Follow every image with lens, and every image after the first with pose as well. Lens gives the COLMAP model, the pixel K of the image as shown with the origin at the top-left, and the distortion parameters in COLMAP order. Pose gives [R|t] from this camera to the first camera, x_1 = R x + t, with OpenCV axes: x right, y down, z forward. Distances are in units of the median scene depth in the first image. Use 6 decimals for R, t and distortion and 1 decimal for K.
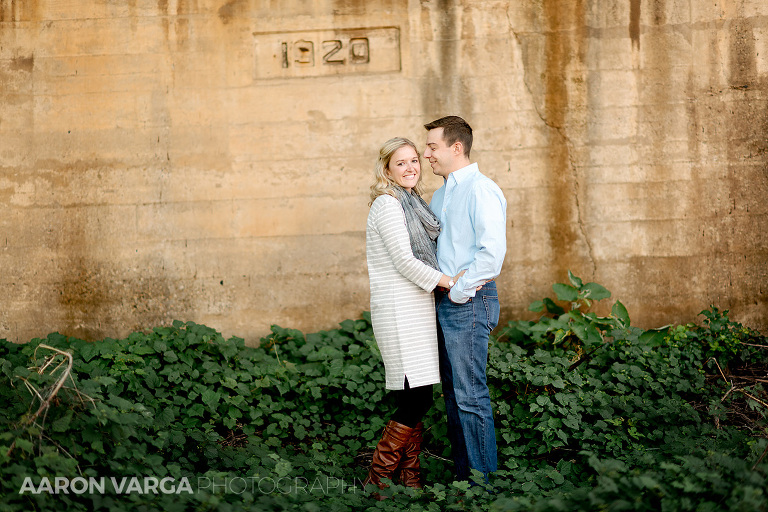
lens RADIAL K [[1870.4, 0, 384.0], [0, 1870.4, 256.0], [0, 0, 1]] dist [-0.023630, -0.108461]
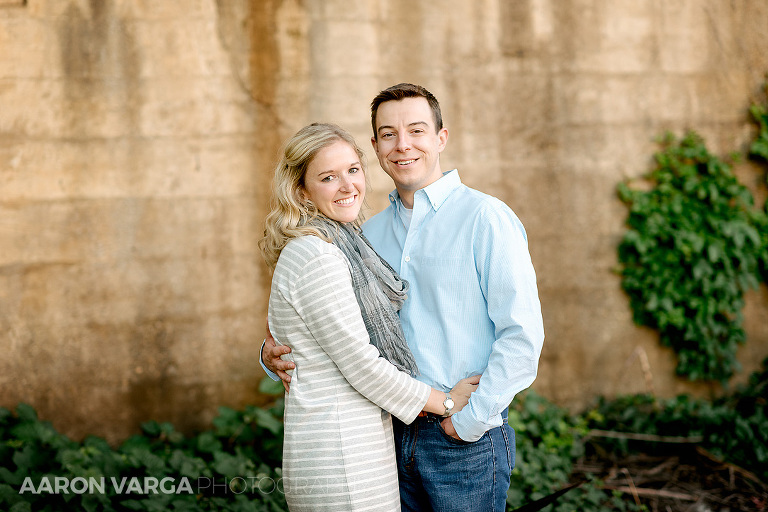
lens RADIAL K [[1870.4, 0, 384.0], [0, 1870.4, 256.0], [0, 0, 1]] dist [-0.023630, -0.108461]
pose [[0.885498, -0.008540, 0.464565, -0.175429], [-0.001610, 0.999769, 0.021447, -0.029925], [-0.464641, -0.019739, 0.885279, 0.402882]]
